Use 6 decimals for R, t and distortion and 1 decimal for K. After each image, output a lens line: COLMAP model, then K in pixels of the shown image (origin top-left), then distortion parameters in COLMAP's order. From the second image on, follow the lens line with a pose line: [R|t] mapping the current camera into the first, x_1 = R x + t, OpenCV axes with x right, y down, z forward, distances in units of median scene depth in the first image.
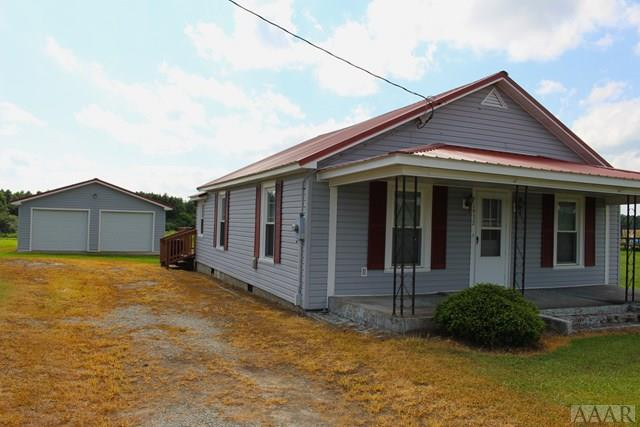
lens RADIAL K [[504.4, 0, 320.0], [0, 504.4, 213.5], [0, 0, 1]] dist [-0.089560, 0.011671]
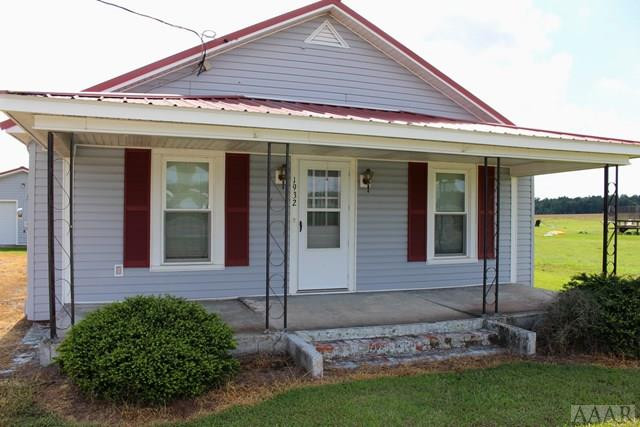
lens RADIAL K [[504.4, 0, 320.0], [0, 504.4, 213.5], [0, 0, 1]] dist [-0.089560, 0.011671]
pose [[0.997681, -0.018306, -0.065551, 0.382397], [0.019625, 0.999617, 0.019537, 0.019985], [0.065168, -0.020778, 0.997658, 0.251403]]
